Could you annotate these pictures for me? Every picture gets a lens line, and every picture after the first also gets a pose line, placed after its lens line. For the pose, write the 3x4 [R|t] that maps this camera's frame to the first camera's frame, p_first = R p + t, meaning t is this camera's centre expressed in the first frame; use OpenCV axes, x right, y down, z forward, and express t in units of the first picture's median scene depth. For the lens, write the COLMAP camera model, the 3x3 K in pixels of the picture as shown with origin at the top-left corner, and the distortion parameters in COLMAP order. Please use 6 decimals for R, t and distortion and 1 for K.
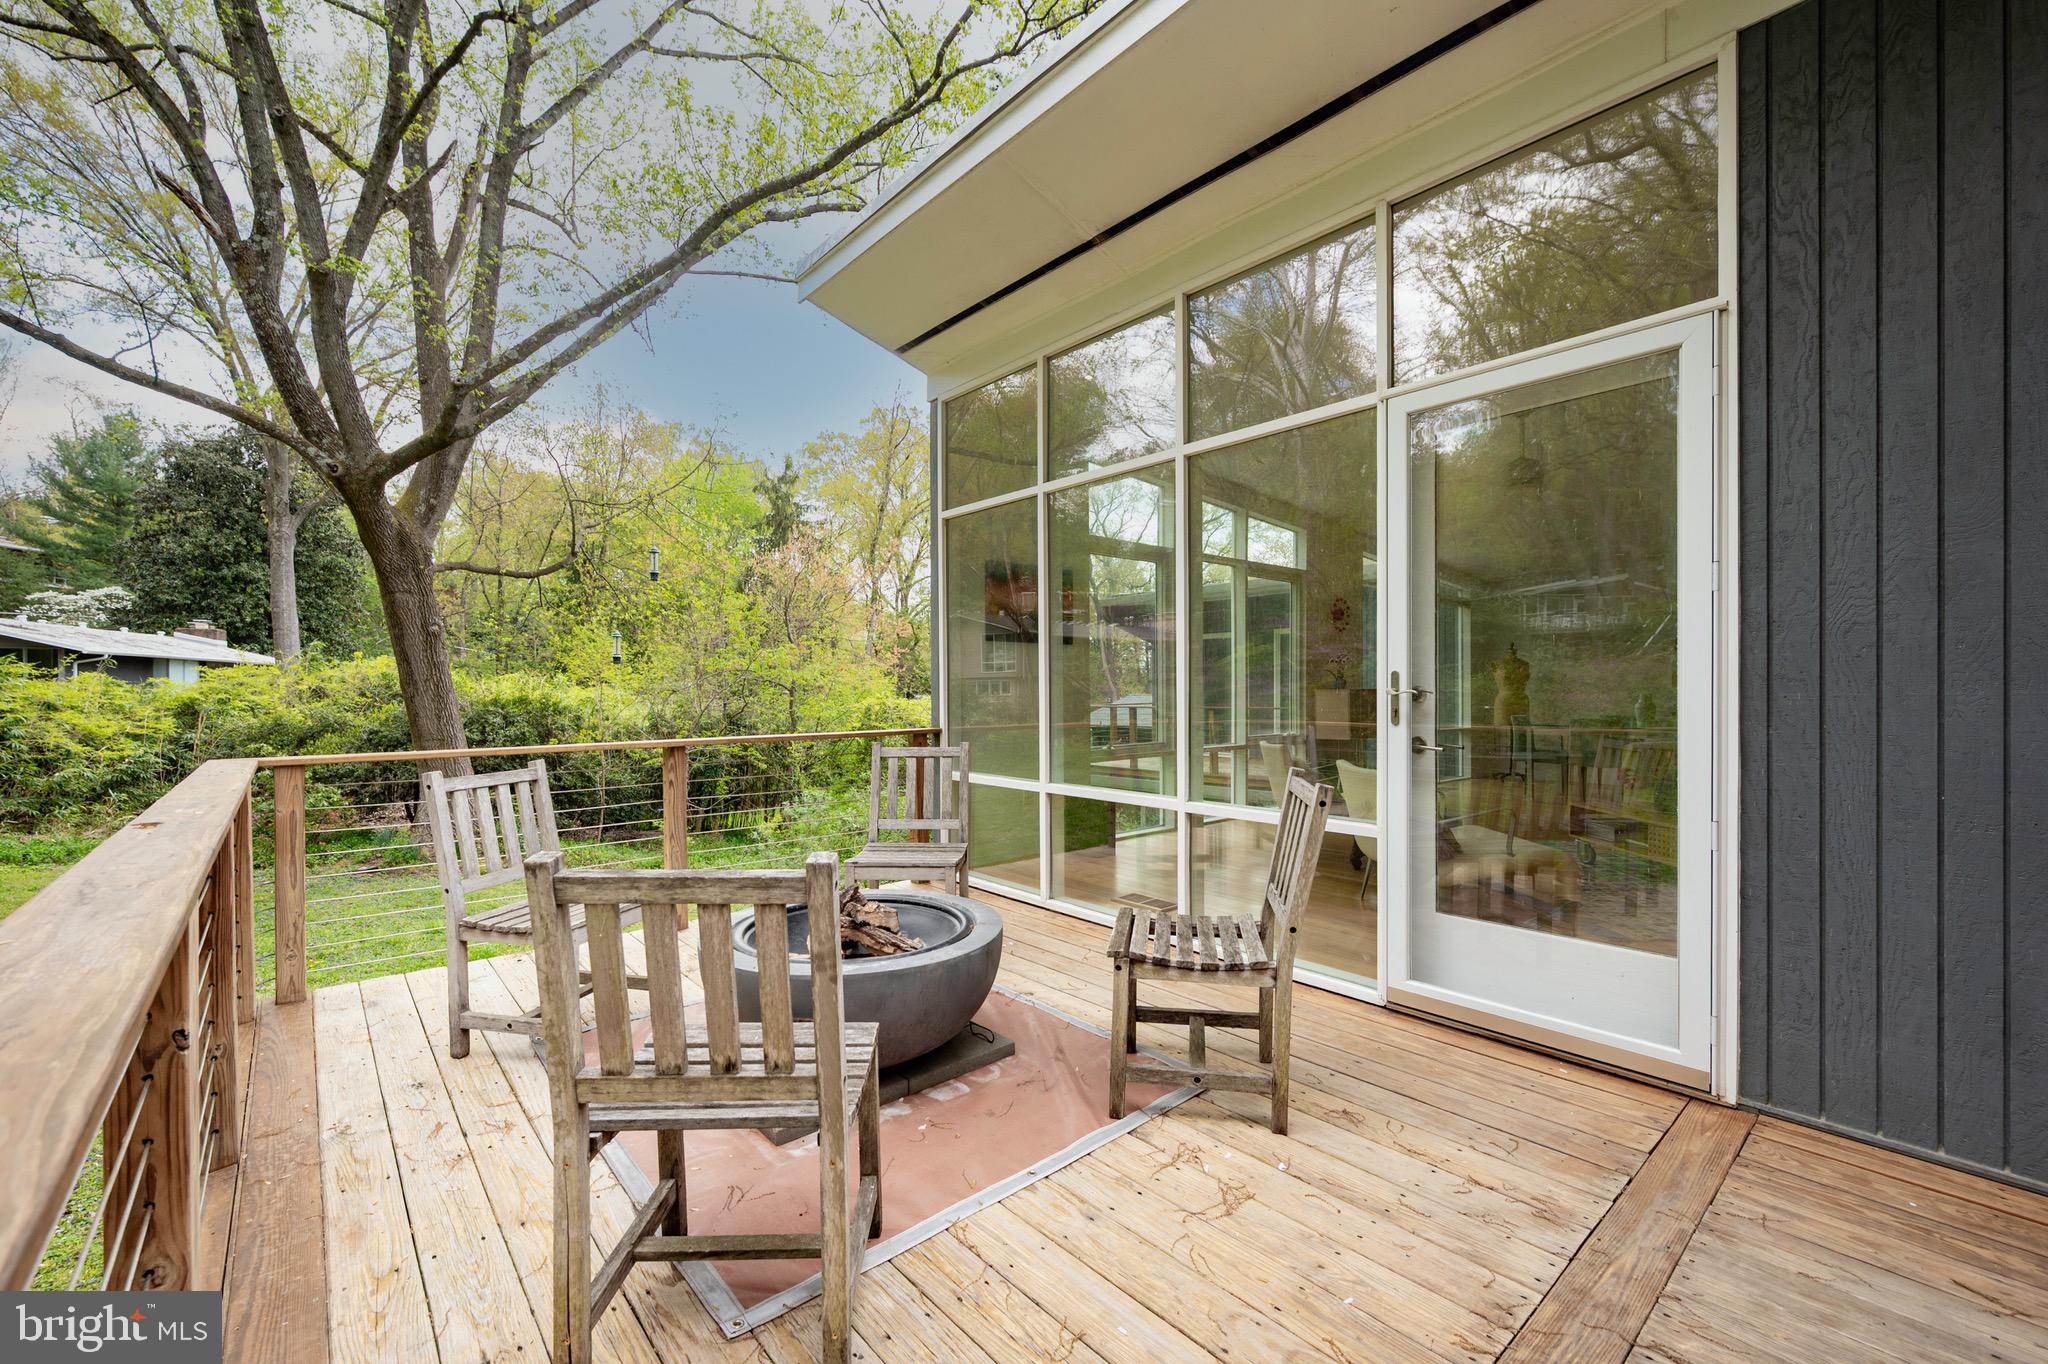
lens RADIAL K [[838.4, 0, 1007.2], [0, 838.4, 696.2], [0, 0, 1]] dist [-0.005762, 0.001199]
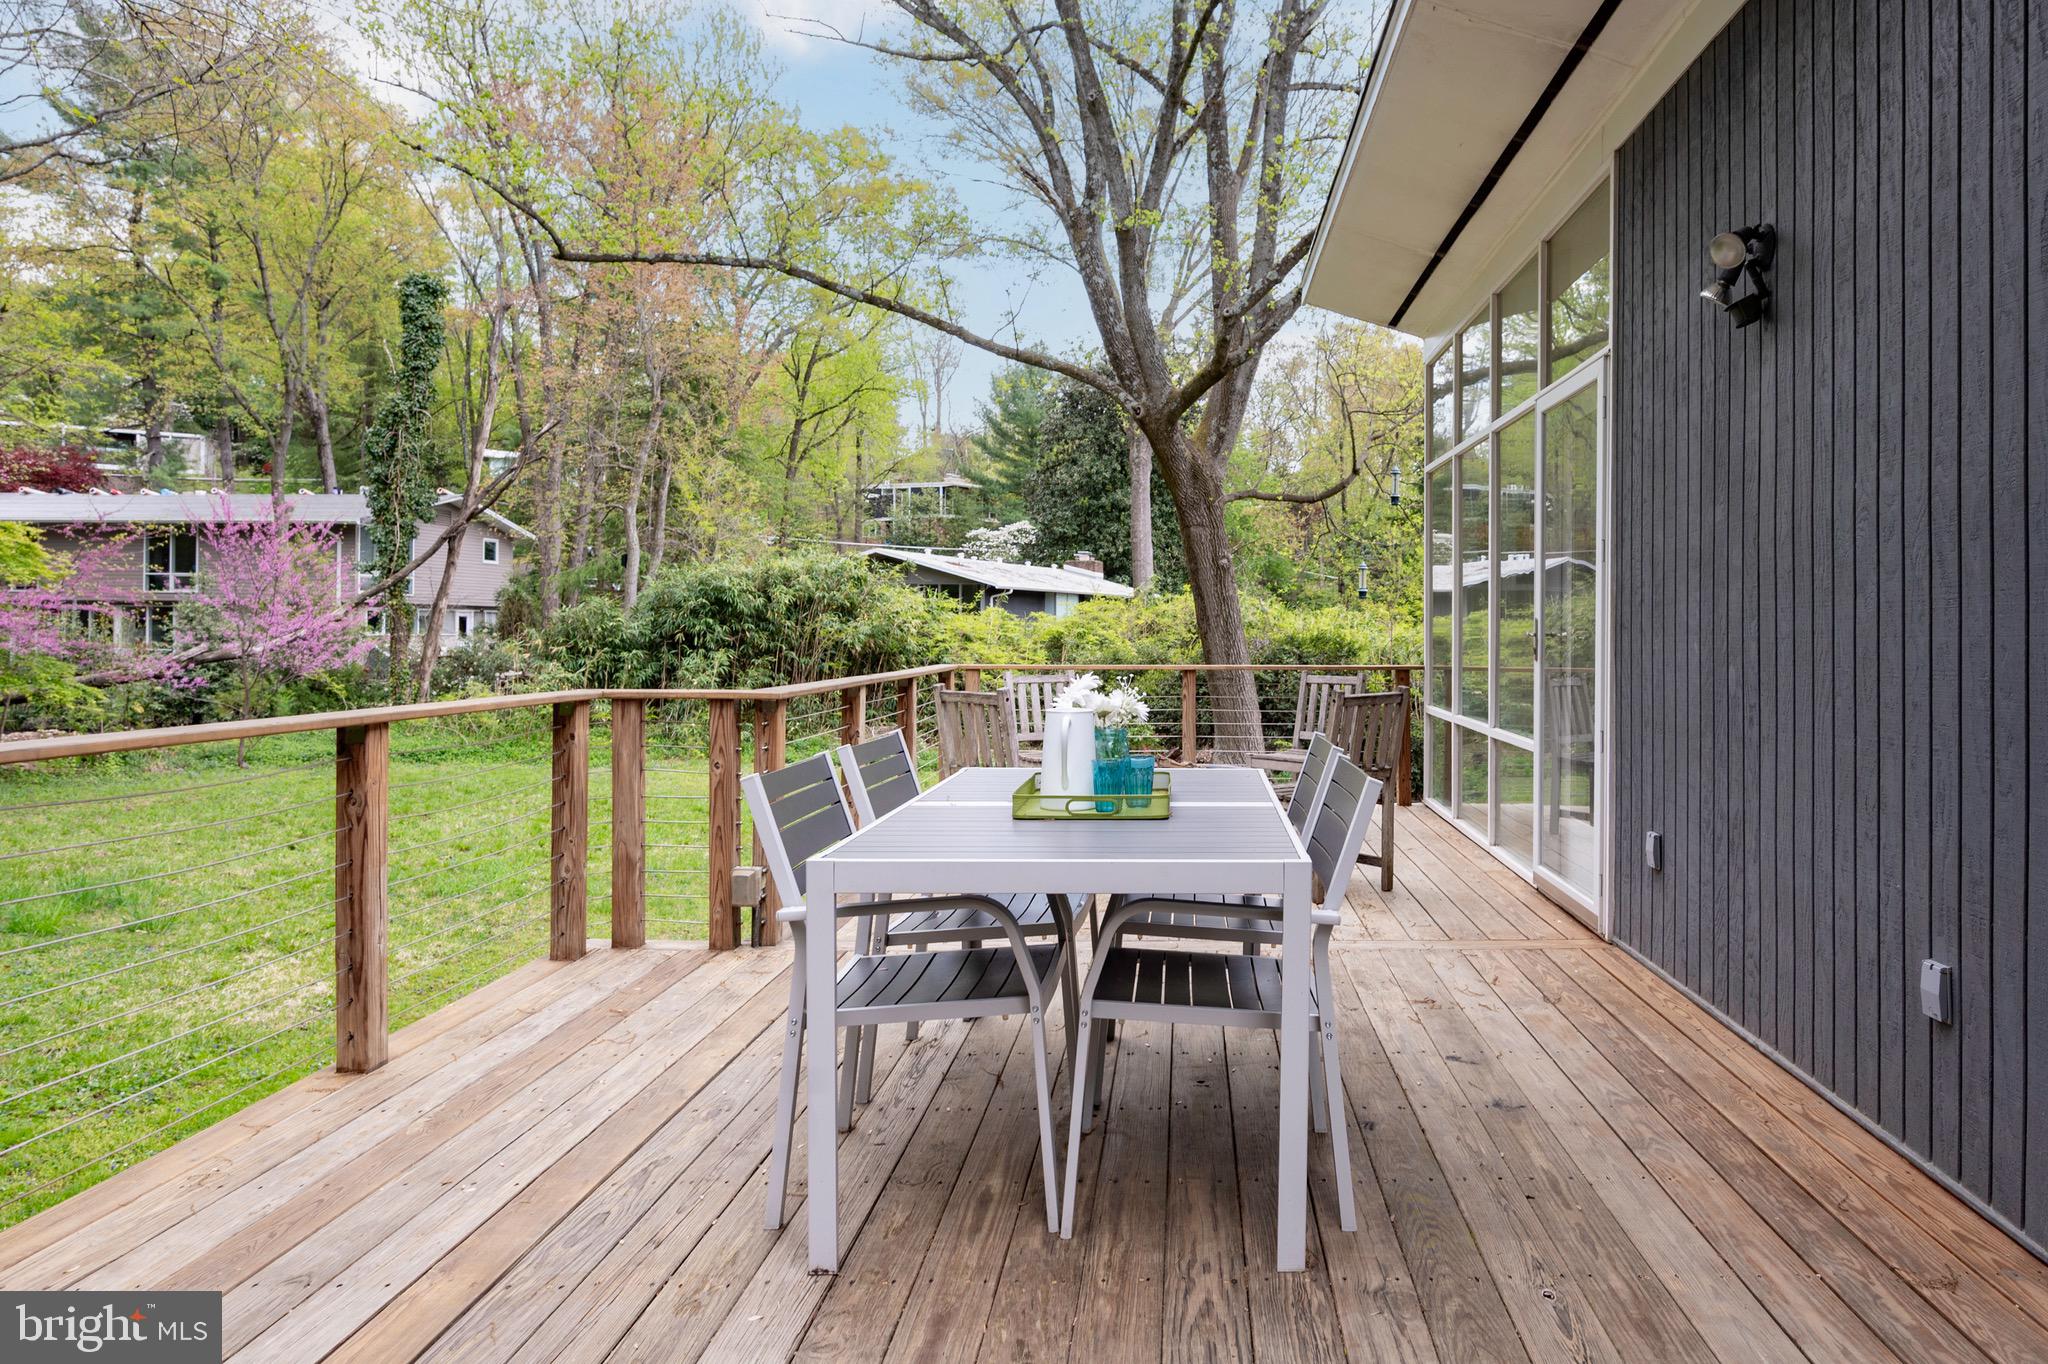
lens RADIAL K [[1292.2, 0, 1184.4], [0, 1292.2, 636.8], [0, 0, 1]] dist [0.000188, -0.002712]
pose [[0.758337, 0.014216, -0.651708, 0.227909], [-0.015237, 0.999876, 0.004081, -0.000316], [0.651685, 0.006835, 0.758459, -0.138767]]
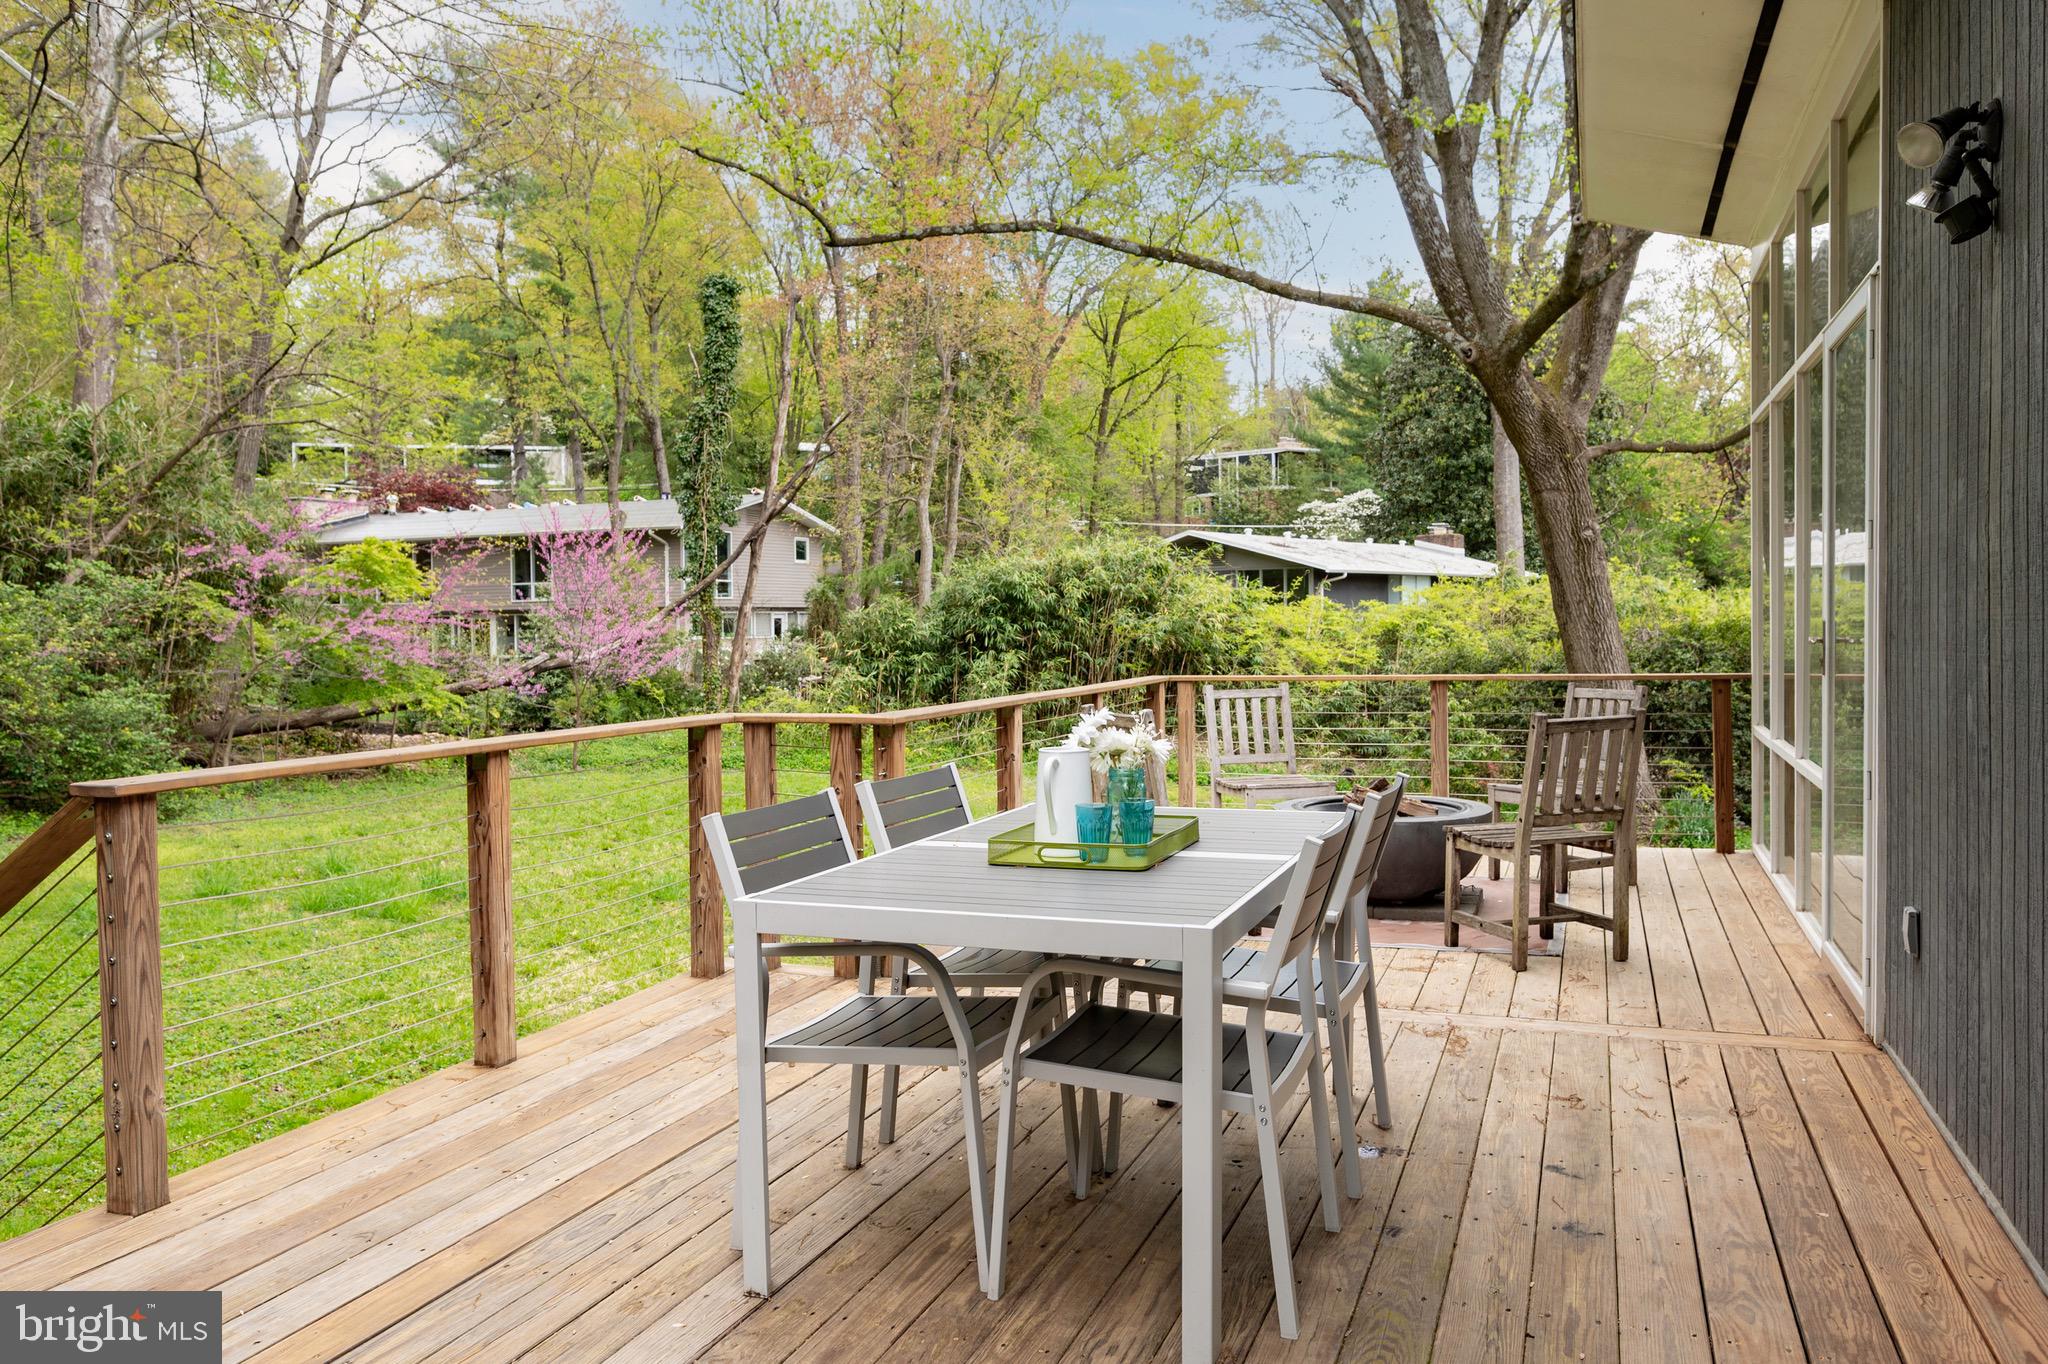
lens RADIAL K [[1512.6, 0, 985.5], [0, 1512.6, 678.6], [0, 0, 1]] dist [-0.005588, 0.006656]
pose [[0.458570, 0.032426, -0.888067, 0.268931], [0.006024, 0.999198, 0.039594, -0.006306], [0.888638, -0.023507, 0.458006, -0.110952]]
